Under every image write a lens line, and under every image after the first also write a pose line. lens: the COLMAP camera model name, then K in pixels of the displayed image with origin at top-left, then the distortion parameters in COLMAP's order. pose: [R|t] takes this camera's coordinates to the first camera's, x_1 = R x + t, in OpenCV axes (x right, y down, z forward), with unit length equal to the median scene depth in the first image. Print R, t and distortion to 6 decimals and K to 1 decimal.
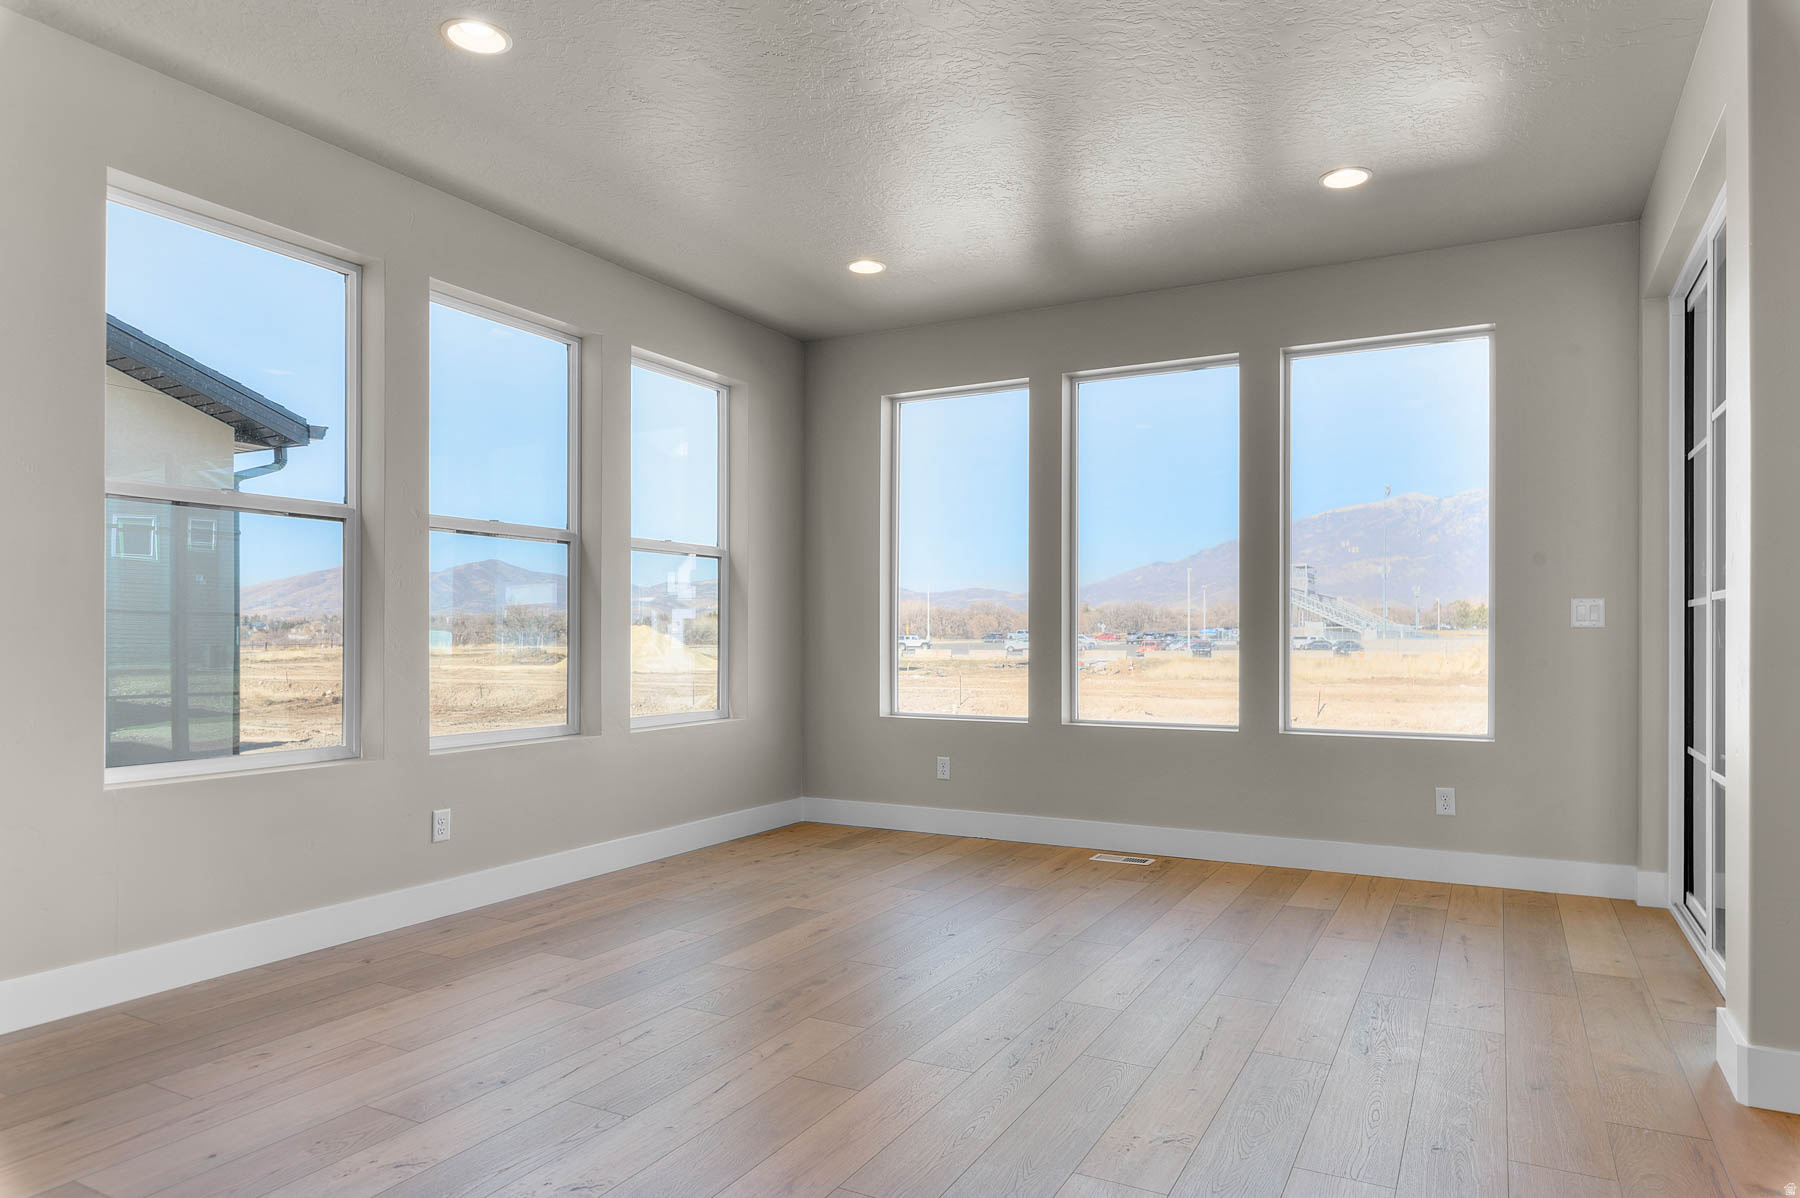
lens RADIAL K [[1090.5, 0, 904.3], [0, 1090.5, 635.7], [0, 0, 1]] dist [-0.000764, -0.002053]
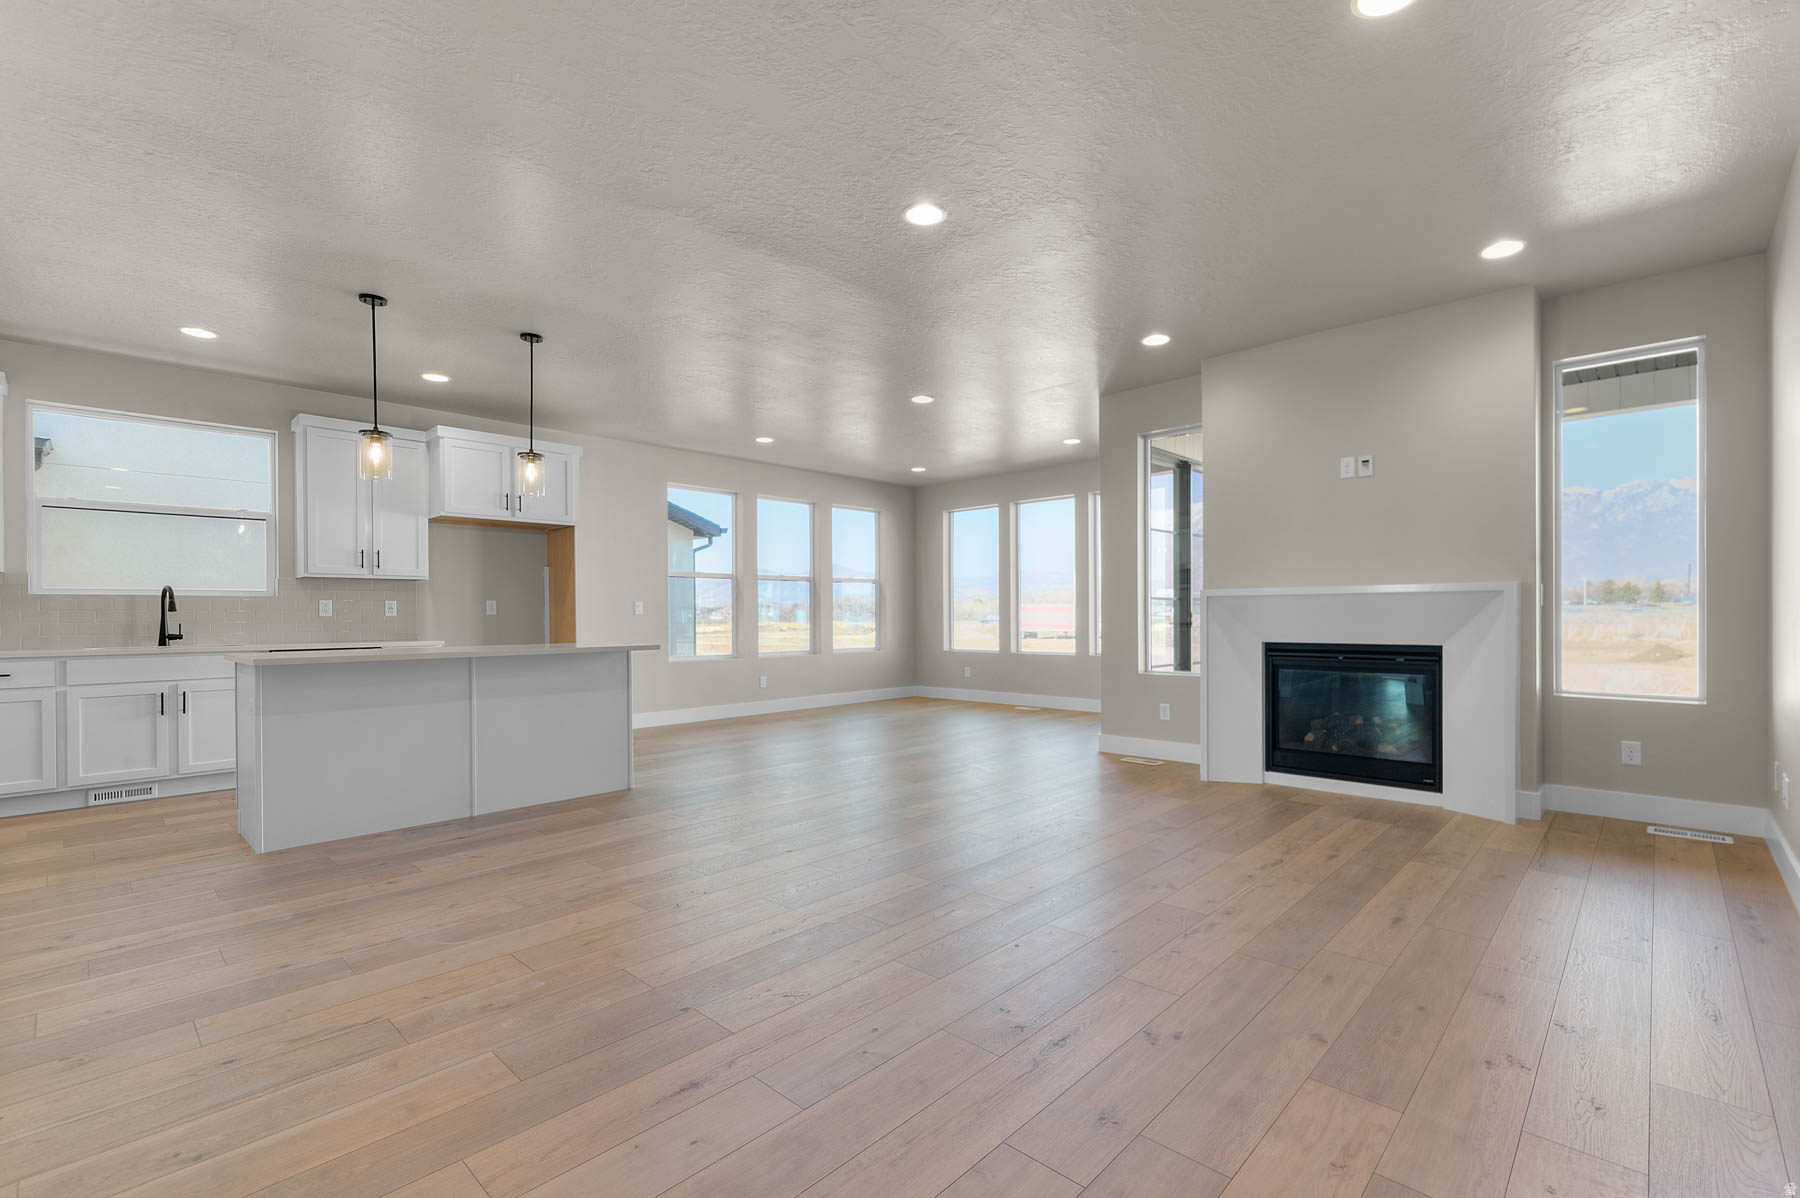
lens RADIAL K [[797.7, 0, 906.0], [0, 797.7, 614.2], [0, 0, 1]] dist [-0.001836, -0.000001]
pose [[0.962651, -0.008452, -0.270613, 0.393509], [0.008361, 0.999964, -0.001491, 0.000117], [0.270616, -0.000828, 0.962687, -0.715531]]
